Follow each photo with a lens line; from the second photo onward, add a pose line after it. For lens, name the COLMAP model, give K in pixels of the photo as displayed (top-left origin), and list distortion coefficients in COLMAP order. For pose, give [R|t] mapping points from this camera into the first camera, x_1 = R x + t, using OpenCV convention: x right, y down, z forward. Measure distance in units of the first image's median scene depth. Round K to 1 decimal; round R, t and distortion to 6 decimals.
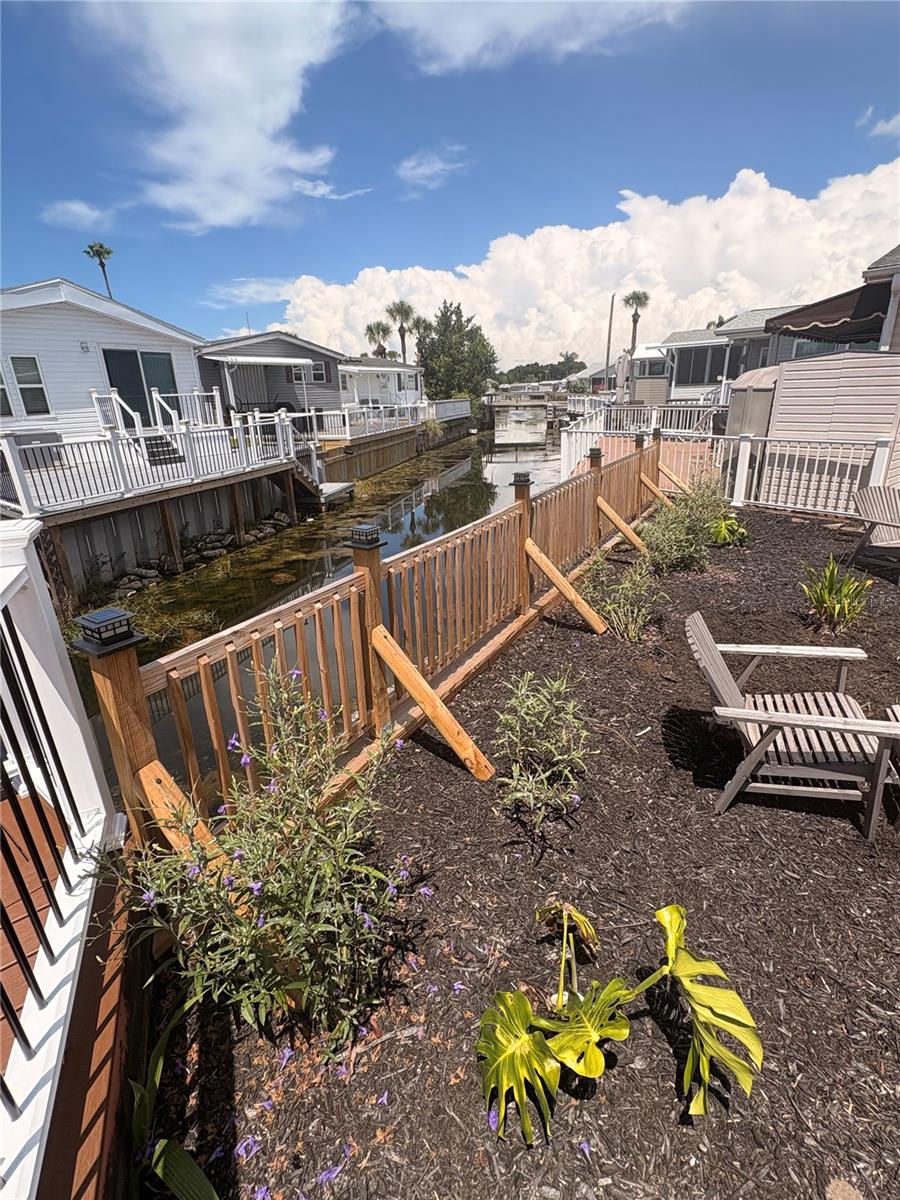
lens RADIAL K [[556.6, 0, 449.6], [0, 556.6, 604.6], [0, 0, 1]] dist [0.000217, 0.000309]
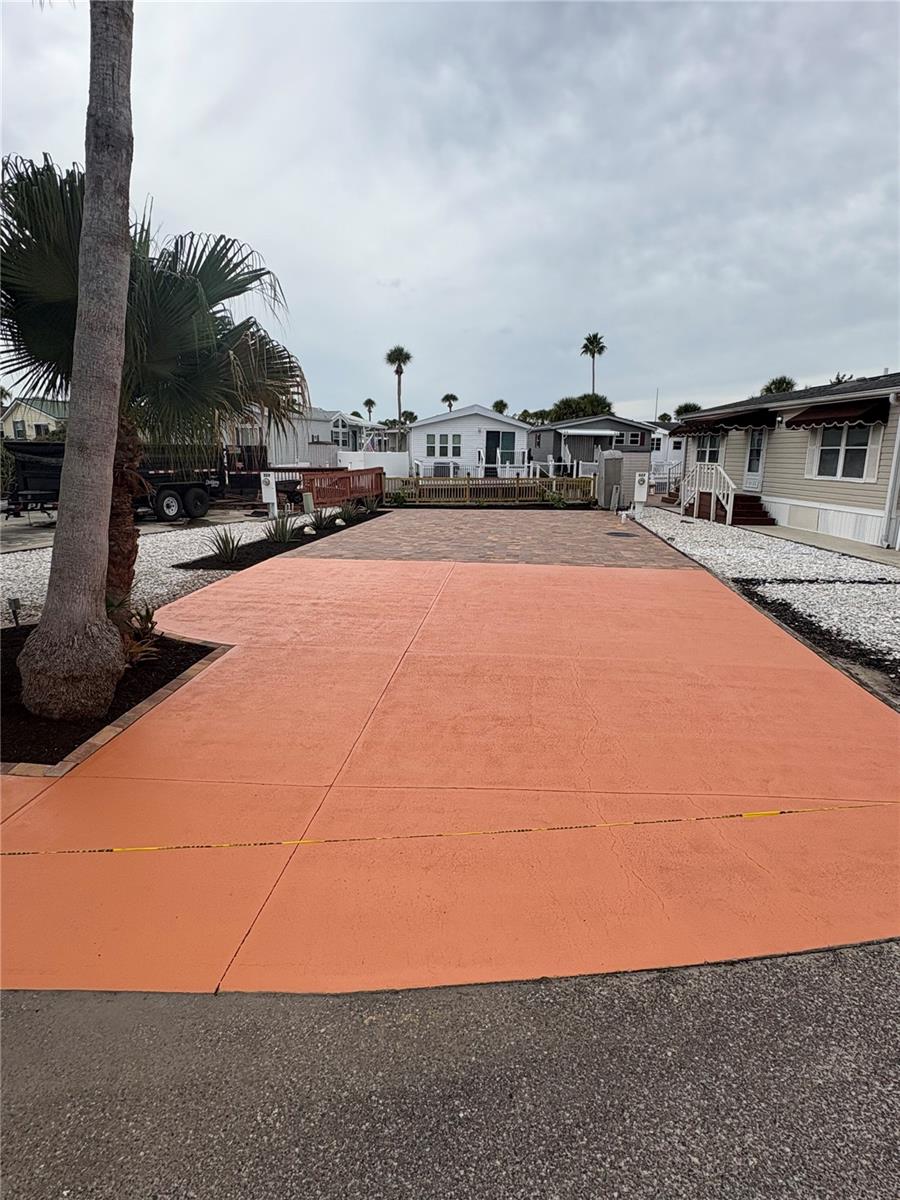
lens RADIAL K [[638.4, 0, 447.8], [0, 638.4, 594.1], [0, 0, 1]] dist [-0.017351, -0.000074]
pose [[0.698885, 0.199940, -0.686720, 0.857611], [-0.285711, 0.958243, -0.011778, 0.191404], [0.655690, 0.204434, 0.726827, -0.631441]]
